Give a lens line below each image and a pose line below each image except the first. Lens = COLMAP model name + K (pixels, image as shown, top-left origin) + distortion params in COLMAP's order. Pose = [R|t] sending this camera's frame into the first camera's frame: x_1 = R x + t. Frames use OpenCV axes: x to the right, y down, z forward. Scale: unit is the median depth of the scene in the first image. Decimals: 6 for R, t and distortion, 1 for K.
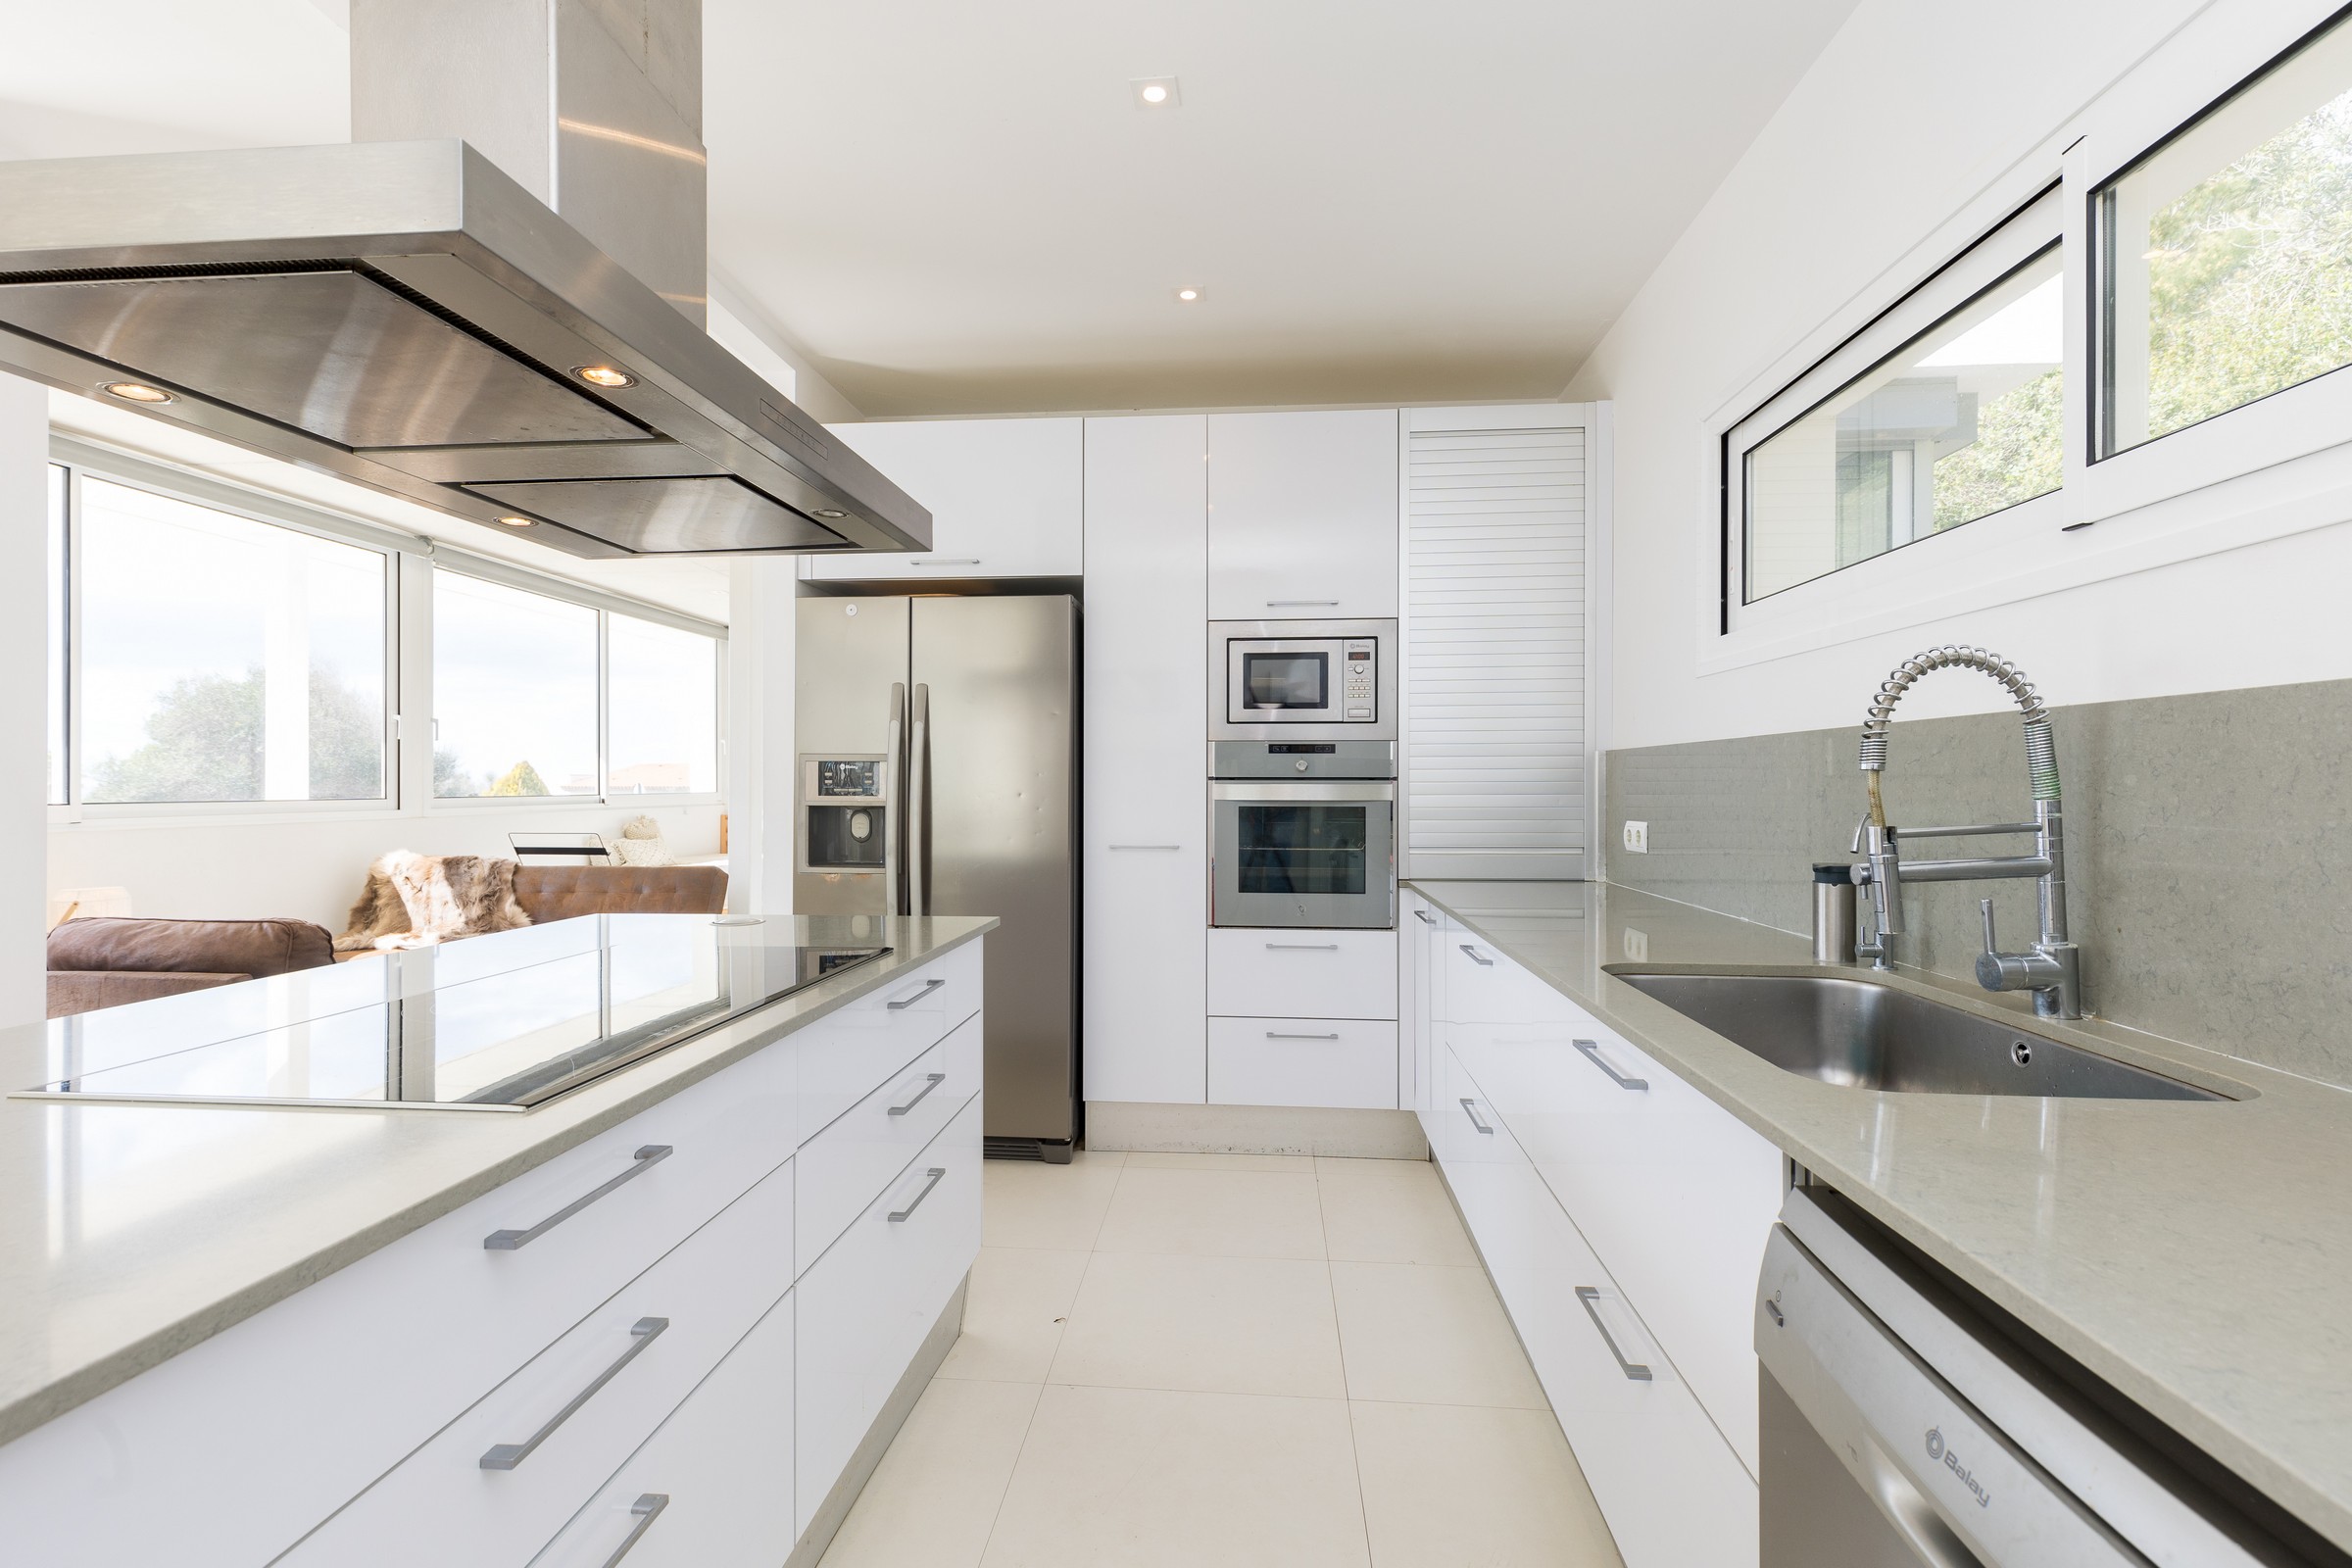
lens RADIAL K [[1069.4, 0, 1161.7], [0, 1069.4, 781.4], [0, 0, 1]] dist [-0.000270, 0.001492]
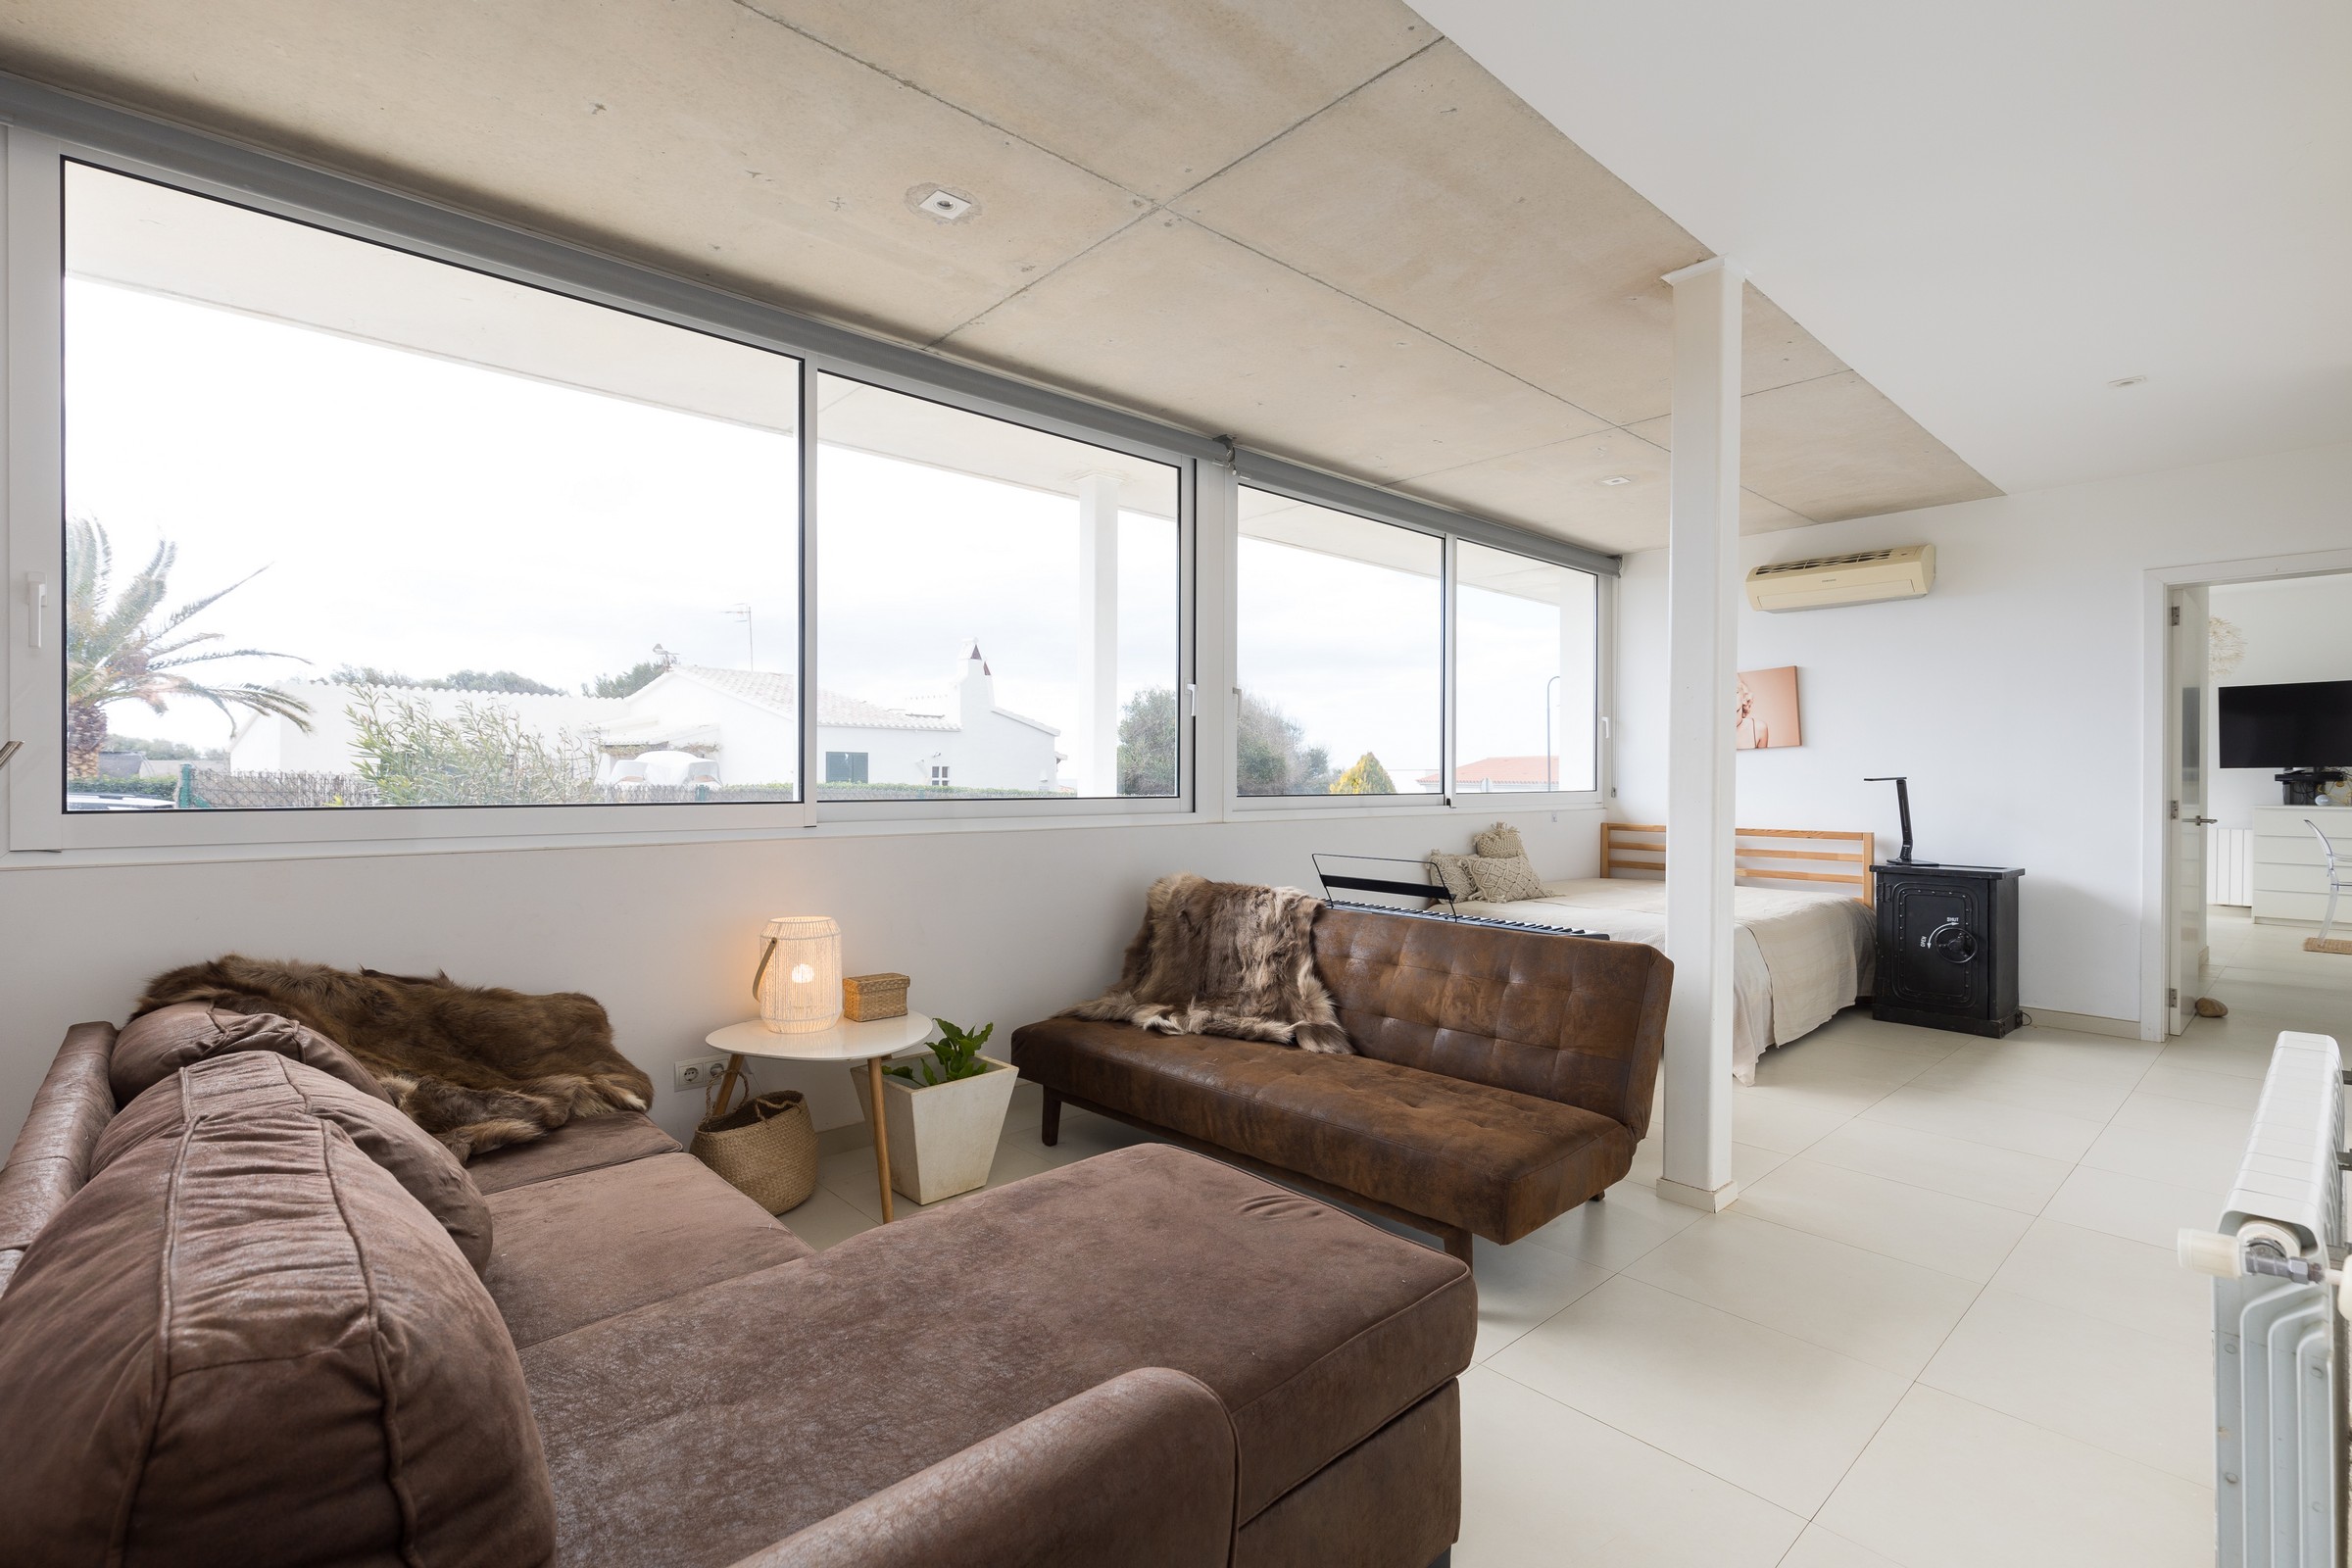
lens RADIAL K [[1069.4, 0, 1172.3], [0, 1069.4, 780.8], [0, 0, 1]] dist [-0.000270, 0.001492]
pose [[0.738881, 0.005508, -0.673814, -0.409457], [-0.003435, 0.999984, 0.004408, 0.002586], [0.673827, -0.000943, 0.738888, 0.803408]]
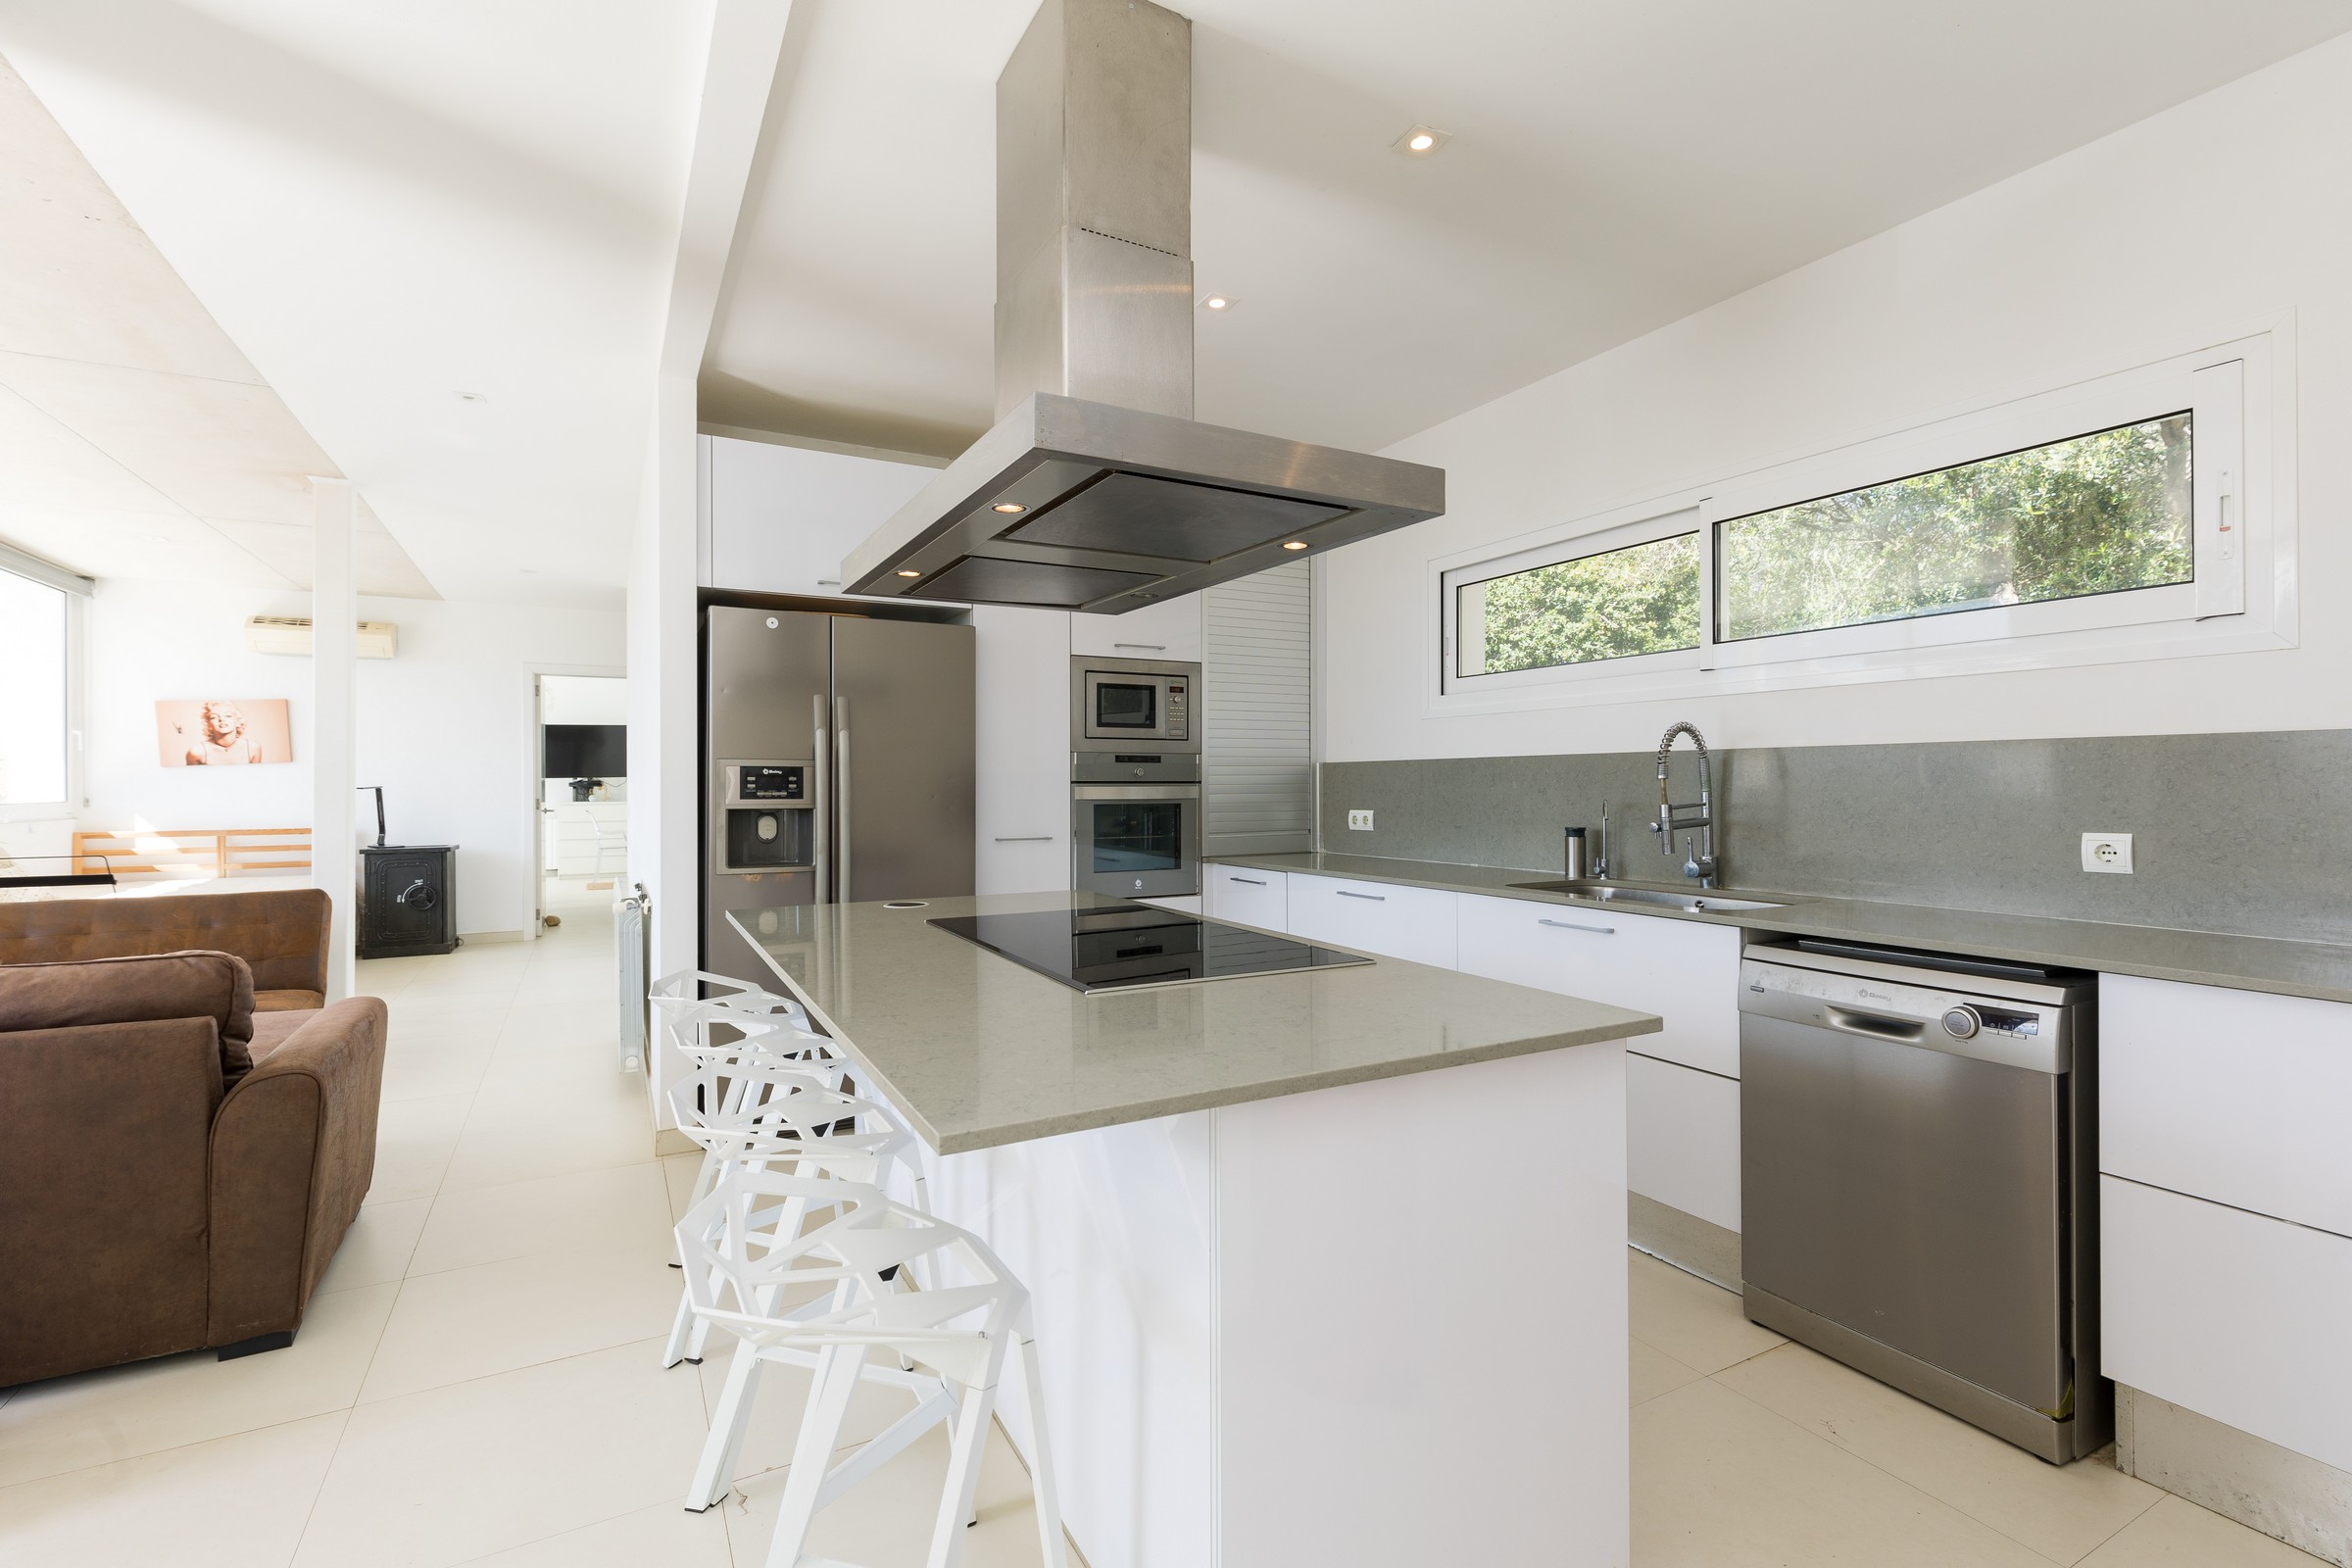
lens RADIAL K [[1069.4, 0, 1166.1], [0, 1069.4, 778.2], [0, 0, 1]] dist [-0.000270, 0.001492]
pose [[0.831114, 0.000103, 0.556102, -0.555979], [0.002964, 0.999985, -0.004615, -0.001115], [-0.556095, 0.005484, 0.831101, -0.096110]]
